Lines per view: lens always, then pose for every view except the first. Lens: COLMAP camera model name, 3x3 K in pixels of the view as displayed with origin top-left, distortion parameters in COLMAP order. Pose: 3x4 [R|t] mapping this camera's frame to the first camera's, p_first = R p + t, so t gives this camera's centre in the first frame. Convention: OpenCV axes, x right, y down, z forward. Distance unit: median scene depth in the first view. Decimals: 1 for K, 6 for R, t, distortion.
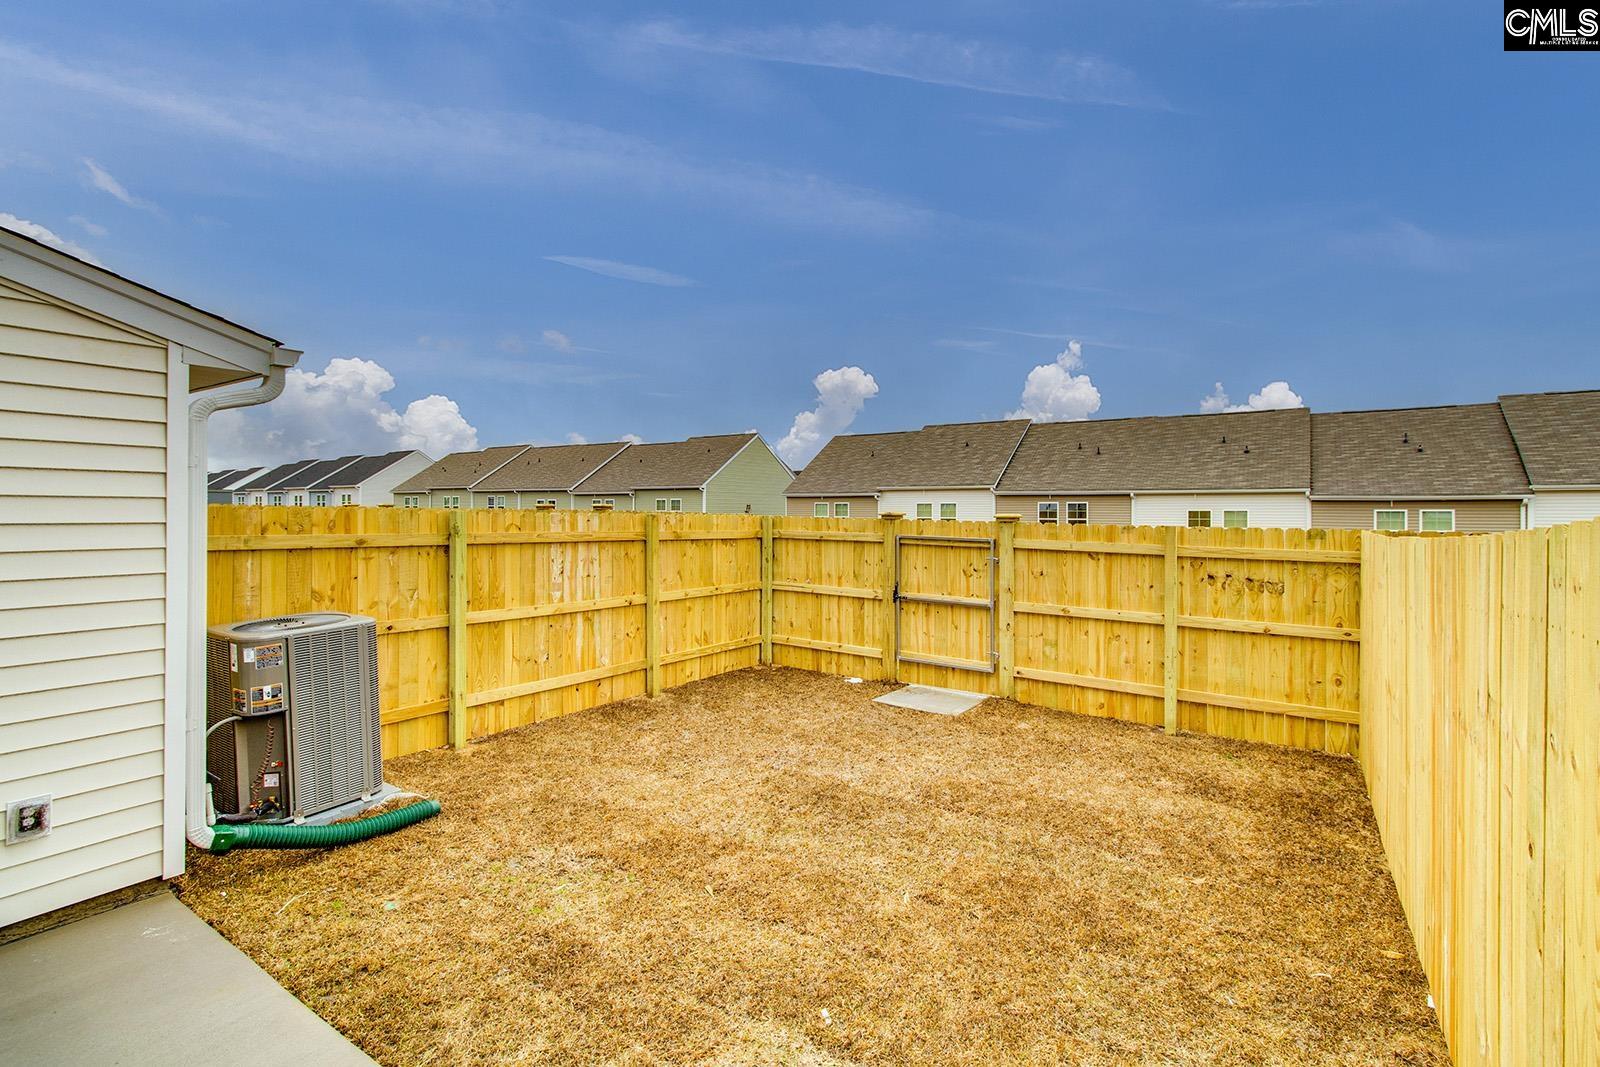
lens RADIAL K [[730.4, 0, 800.9], [0, 730.4, 527.6], [0, 0, 1]] dist [0.000596, -0.000328]
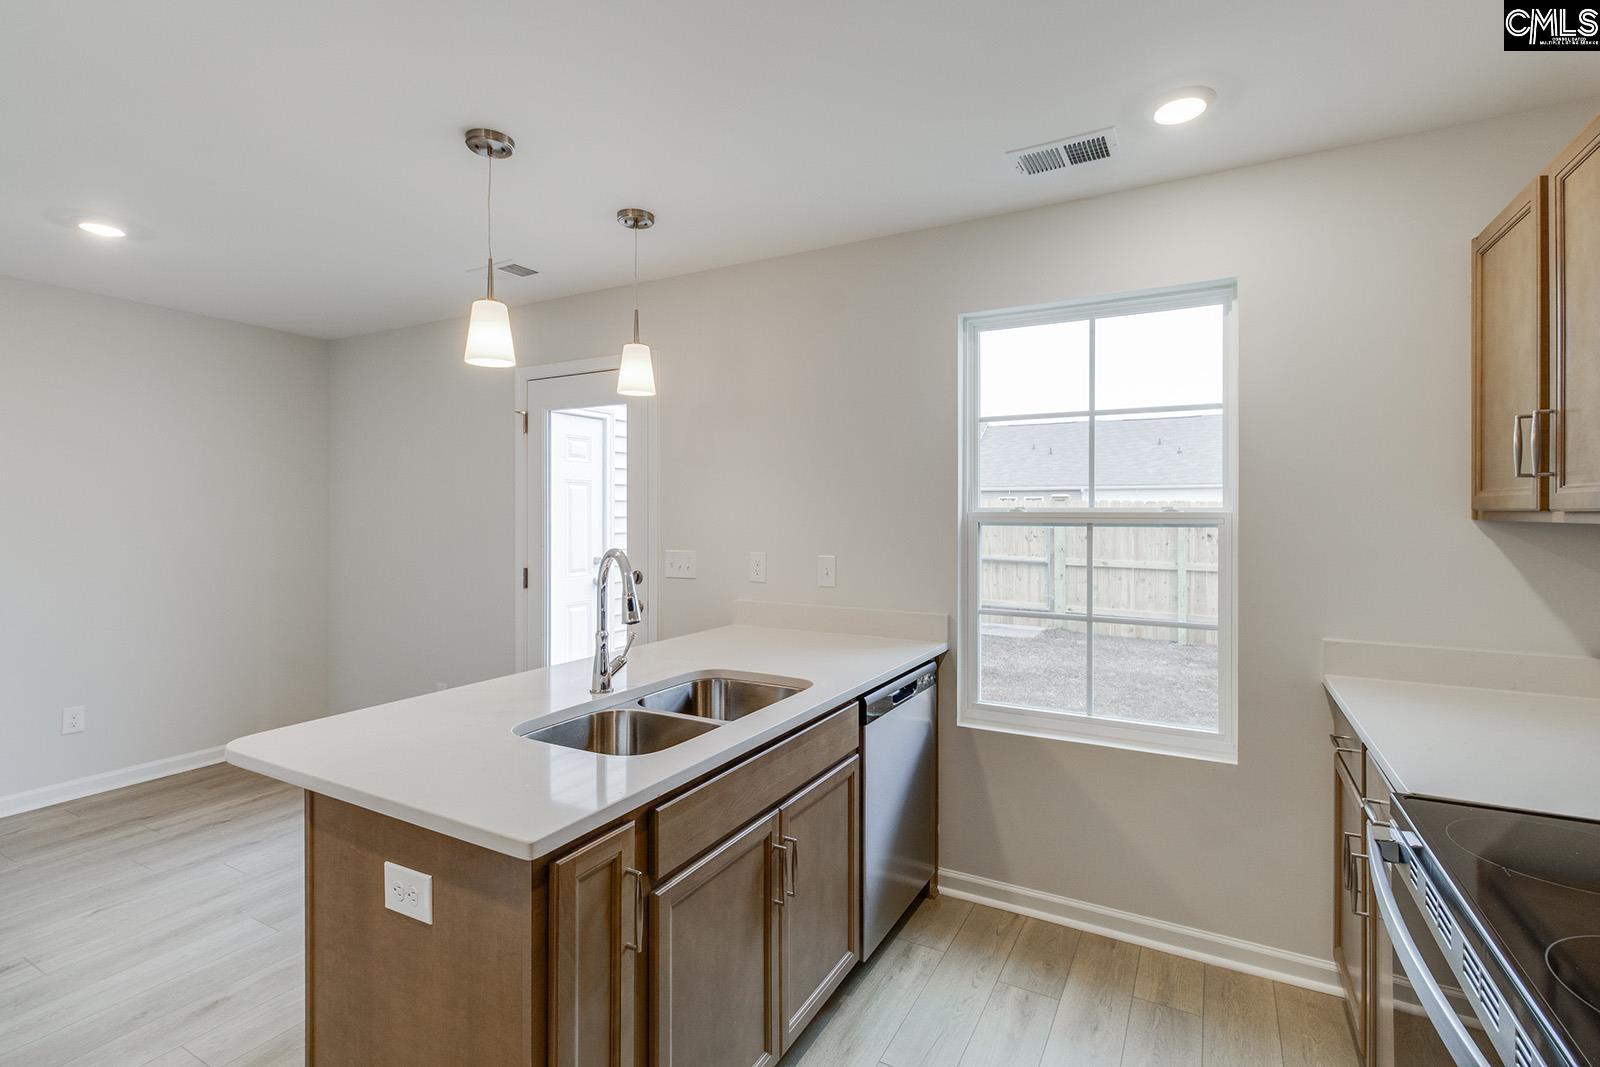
lens RADIAL K [[730.4, 0, 789.8], [0, 730.4, 523.2], [0, 0, 1]] dist [0.000596, -0.000328]
pose [[0.996981, -0.005805, 0.077430, -0.347407], [0.006303, 0.999961, -0.006188, 0.041884], [-0.077391, 0.006657, 0.996979, -0.349904]]
